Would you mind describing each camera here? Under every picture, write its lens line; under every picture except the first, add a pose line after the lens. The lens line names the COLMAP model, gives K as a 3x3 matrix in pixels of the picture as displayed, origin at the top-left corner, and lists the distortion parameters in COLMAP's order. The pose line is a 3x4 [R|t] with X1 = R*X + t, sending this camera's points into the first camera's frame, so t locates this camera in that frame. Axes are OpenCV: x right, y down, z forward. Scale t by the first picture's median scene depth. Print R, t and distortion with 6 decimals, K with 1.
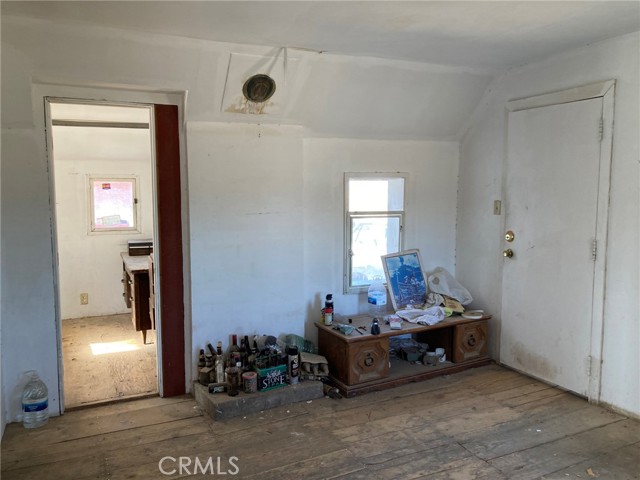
lens RADIAL K [[522.0, 0, 340.1], [0, 522.0, 227.1], [0, 0, 1]] dist [0.033504, -0.032958]
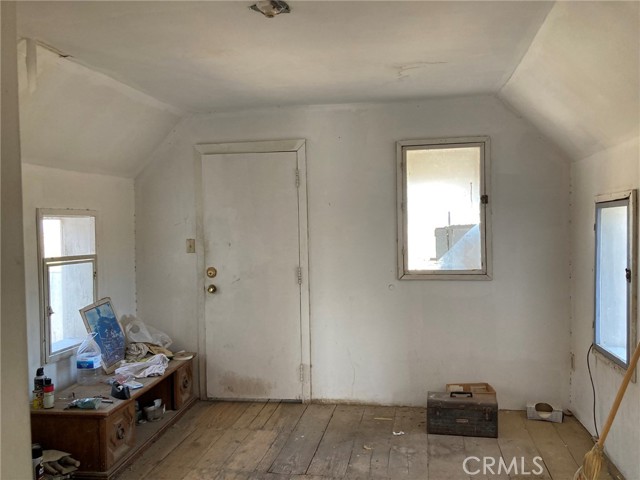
lens RADIAL K [[522.0, 0, 321.7], [0, 522.0, 238.0], [0, 0, 1]] dist [0.033504, -0.032958]
pose [[0.588050, -0.026126, 0.808403, -0.397657], [0.079036, 0.996551, -0.025286, -0.007301], [-0.804954, 0.078762, 0.588087, 0.208276]]
